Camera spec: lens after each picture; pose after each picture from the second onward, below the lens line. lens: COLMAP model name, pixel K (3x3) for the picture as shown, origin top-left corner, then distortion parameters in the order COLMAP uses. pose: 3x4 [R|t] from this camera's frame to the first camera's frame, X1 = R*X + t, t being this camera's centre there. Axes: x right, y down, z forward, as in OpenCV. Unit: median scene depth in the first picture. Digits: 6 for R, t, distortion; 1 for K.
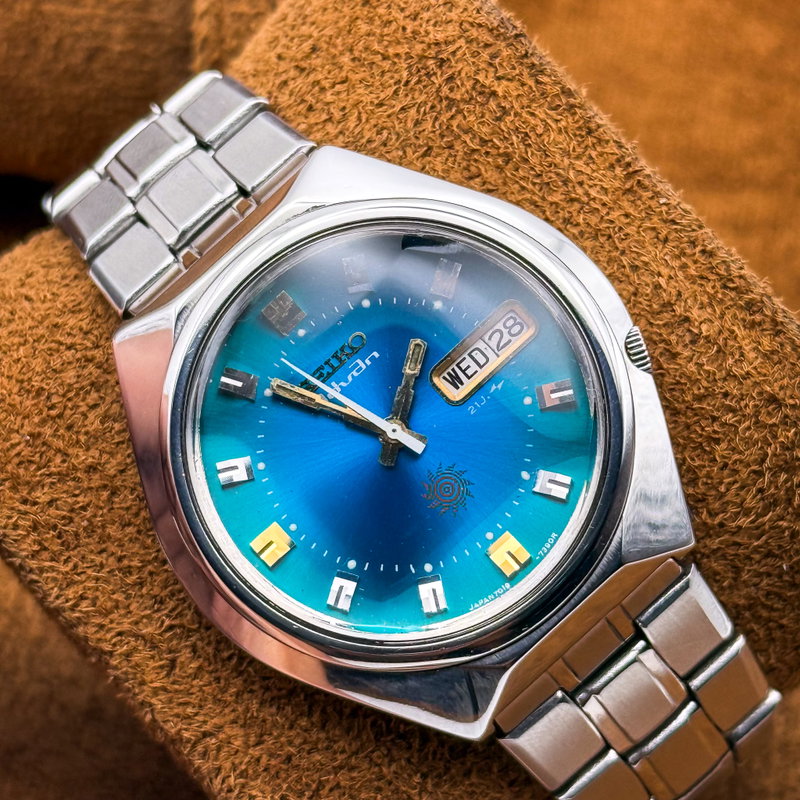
lens RADIAL K [[2937.8, 0, 400.0], [0, 2937.8, 400.0], [0, 0, 1]] dist [0.044128, -2.839121]
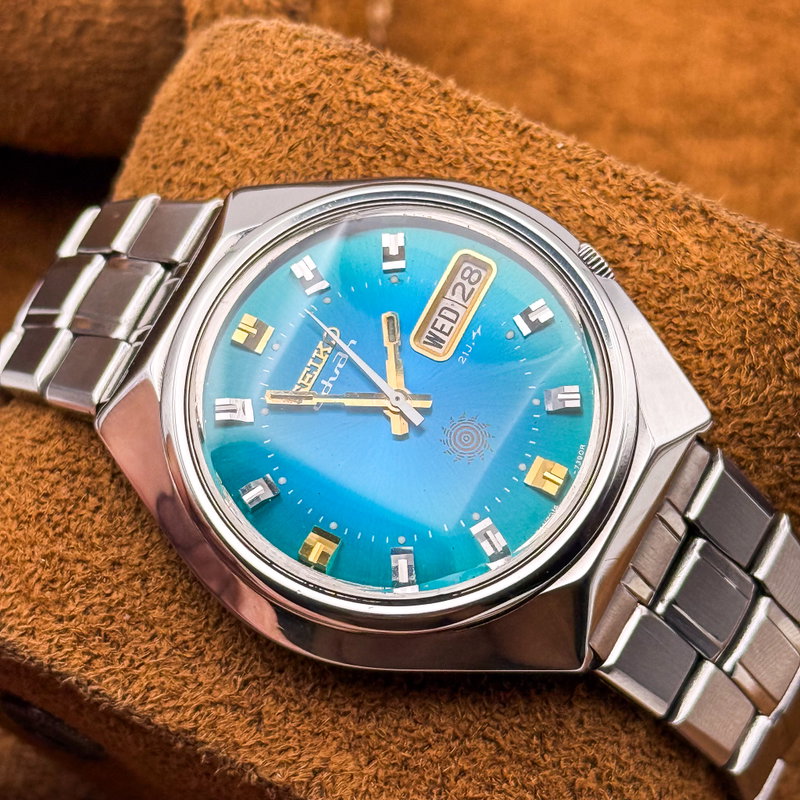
lens RADIAL K [[2937.8, 0, 400.0], [0, 2937.8, 400.0], [0, 0, 1]] dist [0.044128, -2.839121]
pose [[0.939920, -0.317305, 0.125971, -0.122114], [0.337549, 0.918986, -0.203779, 0.206325], [-0.051105, 0.234058, 0.970879, 0.024494]]
